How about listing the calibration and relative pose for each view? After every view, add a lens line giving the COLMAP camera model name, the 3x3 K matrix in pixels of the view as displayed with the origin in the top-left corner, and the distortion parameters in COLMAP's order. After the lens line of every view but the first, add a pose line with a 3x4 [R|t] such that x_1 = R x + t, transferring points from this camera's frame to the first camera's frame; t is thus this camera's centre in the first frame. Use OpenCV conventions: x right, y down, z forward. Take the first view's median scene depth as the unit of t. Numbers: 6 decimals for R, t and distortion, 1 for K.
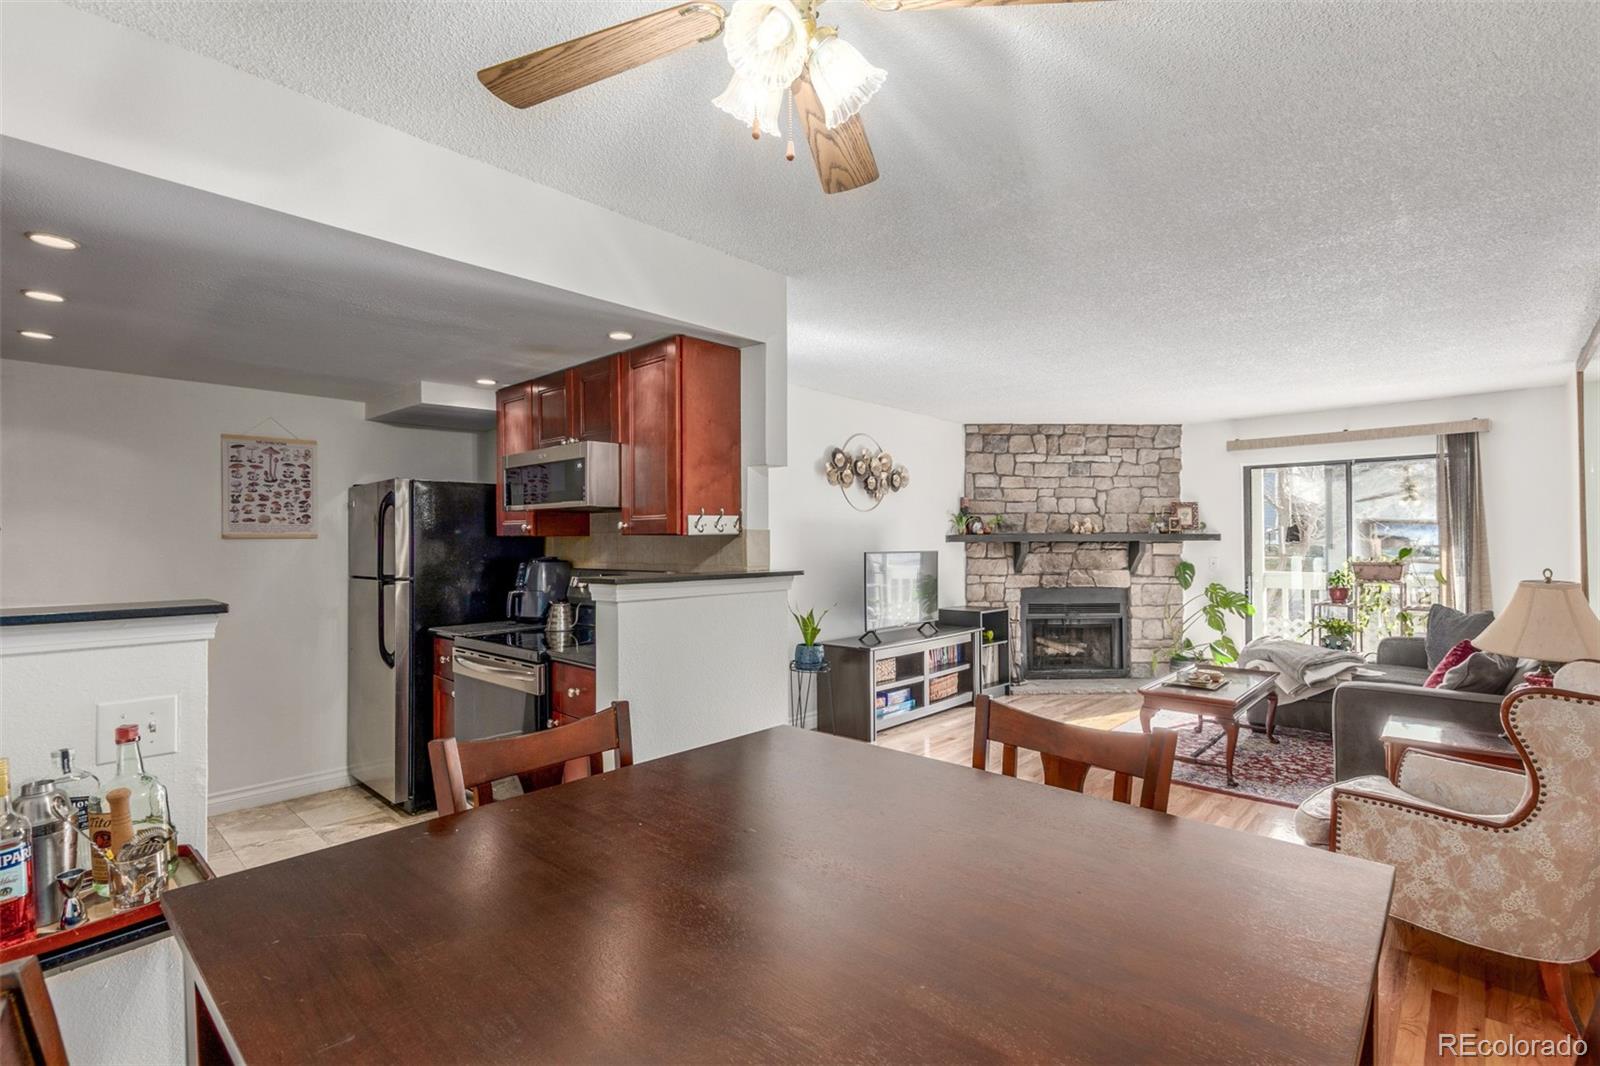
lens RADIAL K [[738.7, 0, 803.1], [0, 738.7, 537.9], [0, 0, 1]] dist [-0.000505, 0.000130]
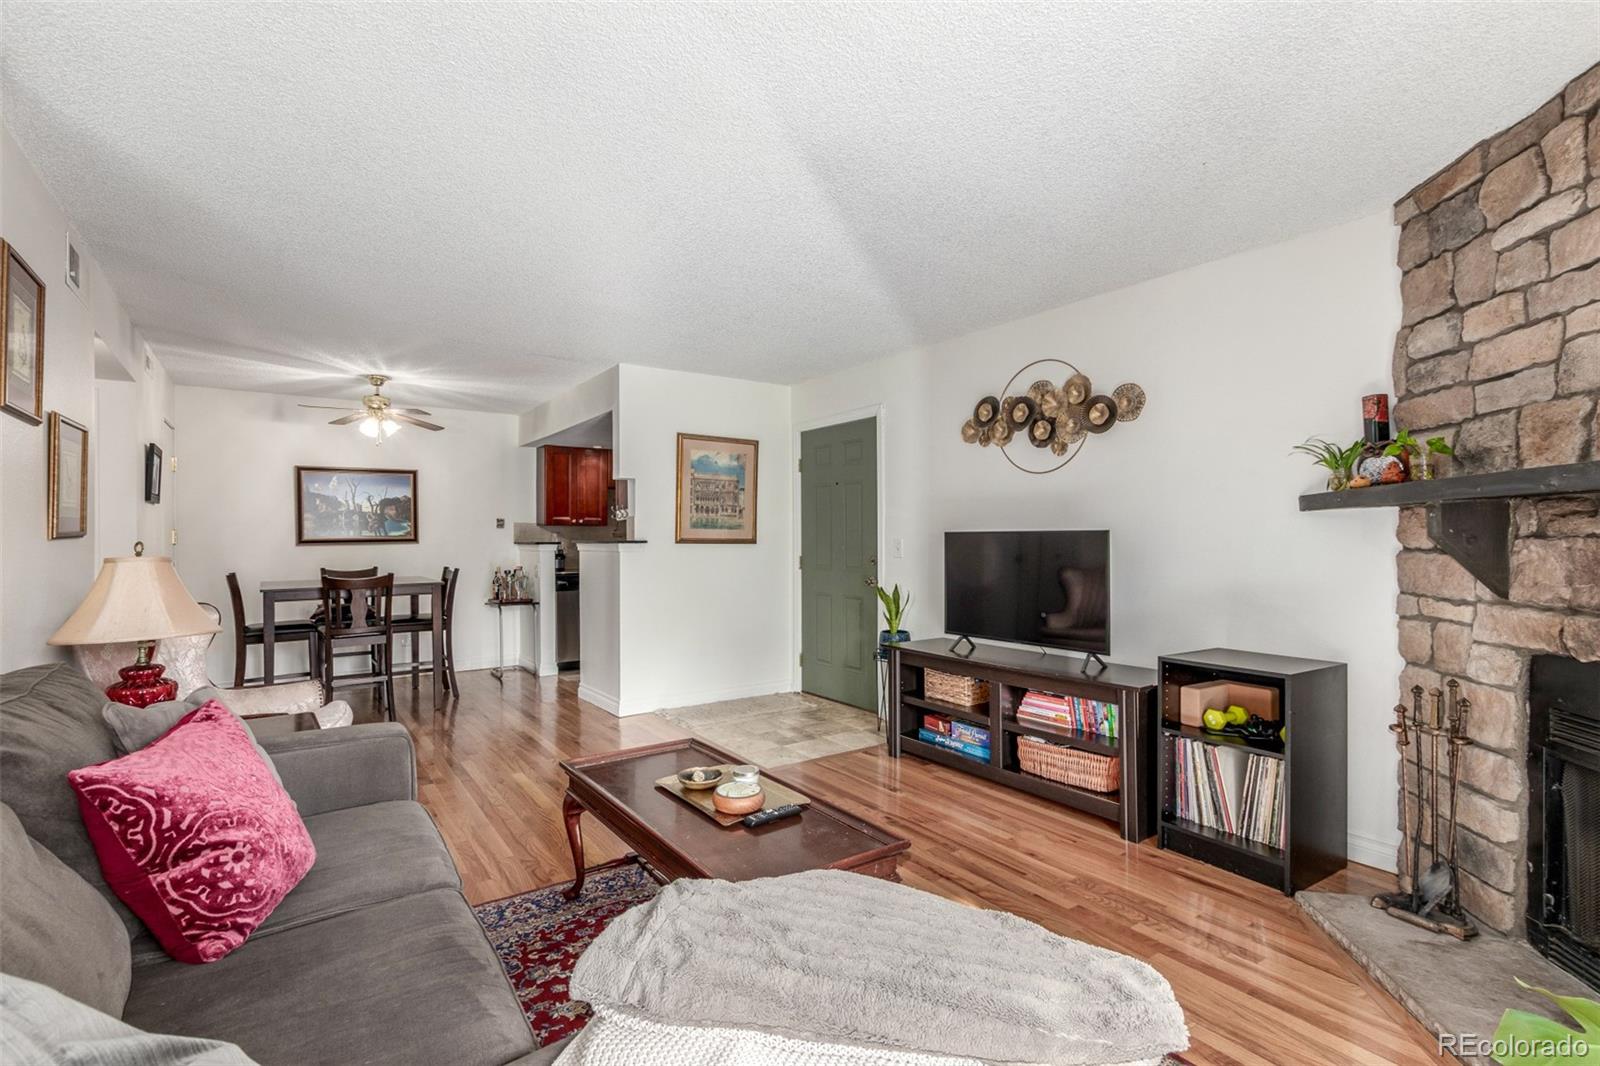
lens RADIAL K [[738.7, 0, 809.2], [0, 738.7, 537.6], [0, 0, 1]] dist [-0.000505, 0.000130]
pose [[-0.185805, 0.004902, -0.982574, 0.657365], [0.012043, 0.999924, 0.002711, 0.016406], [0.982513, -0.011330, -0.185850, 0.762177]]
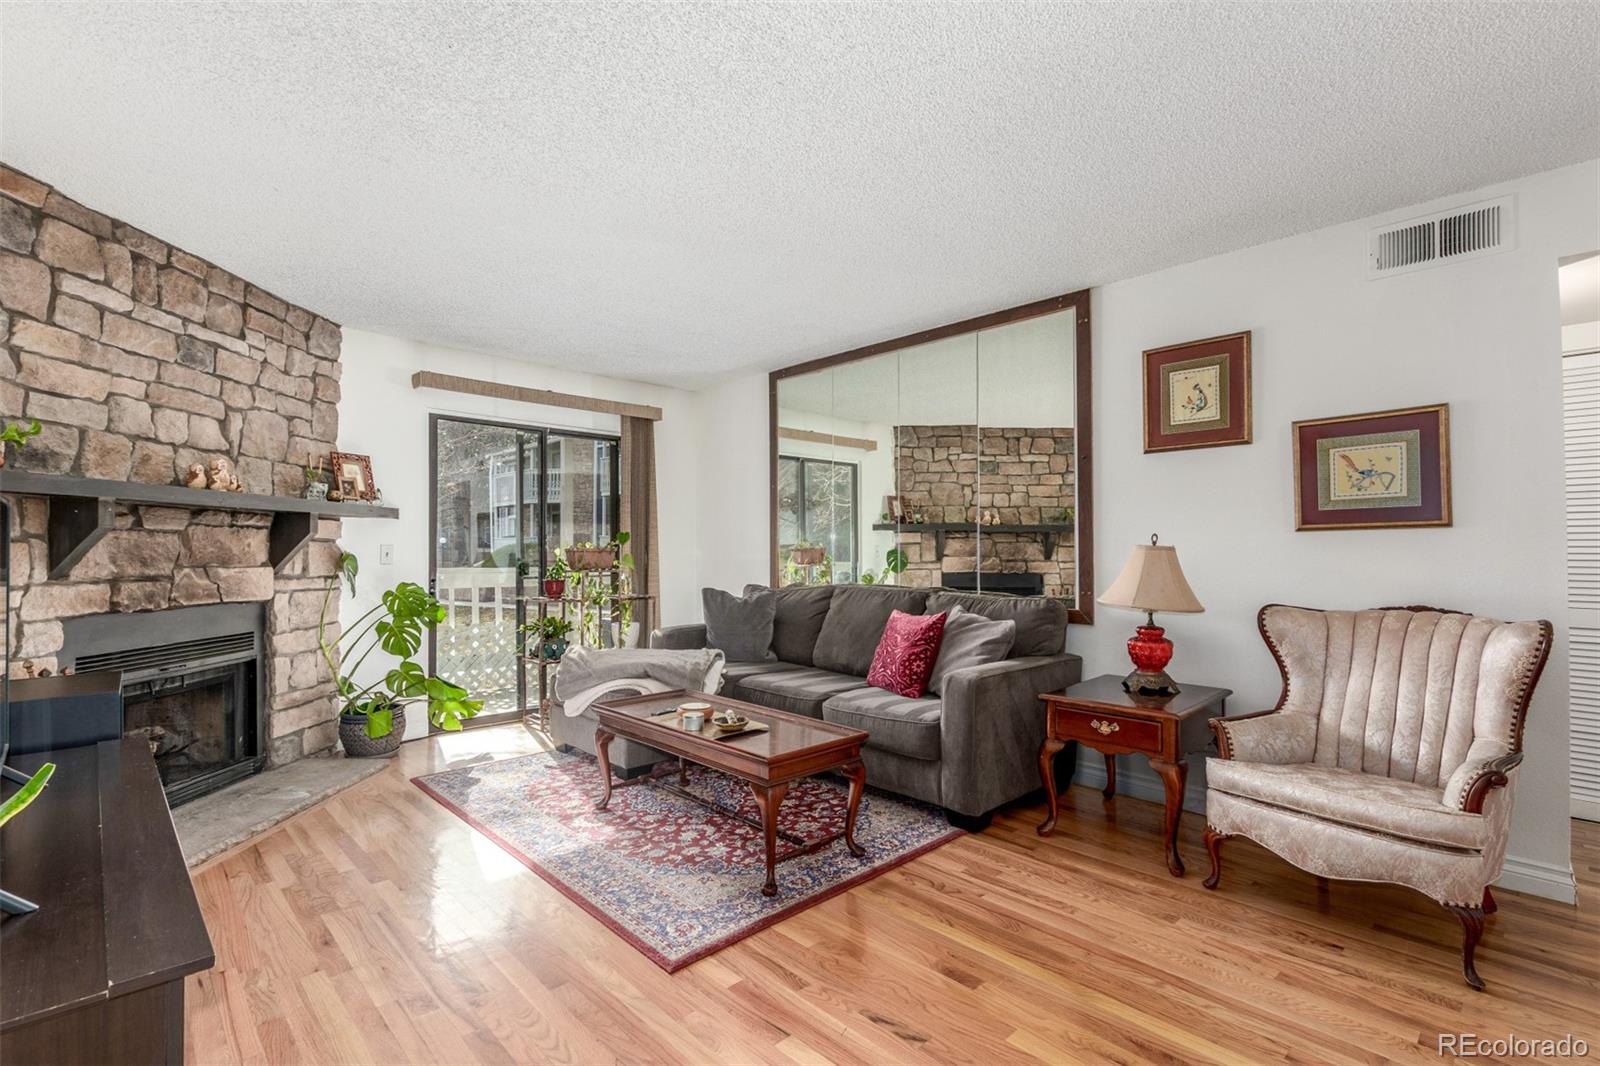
lens RADIAL K [[738.7, 0, 801.8], [0, 738.7, 543.8], [0, 0, 1]] dist [-0.000505, 0.000130]
pose [[0.068082, 0.011764, 0.997610, -0.066321], [-0.007640, 0.999907, -0.011270, 0.030040], [-0.997651, -0.006854, 0.068165, 0.585096]]
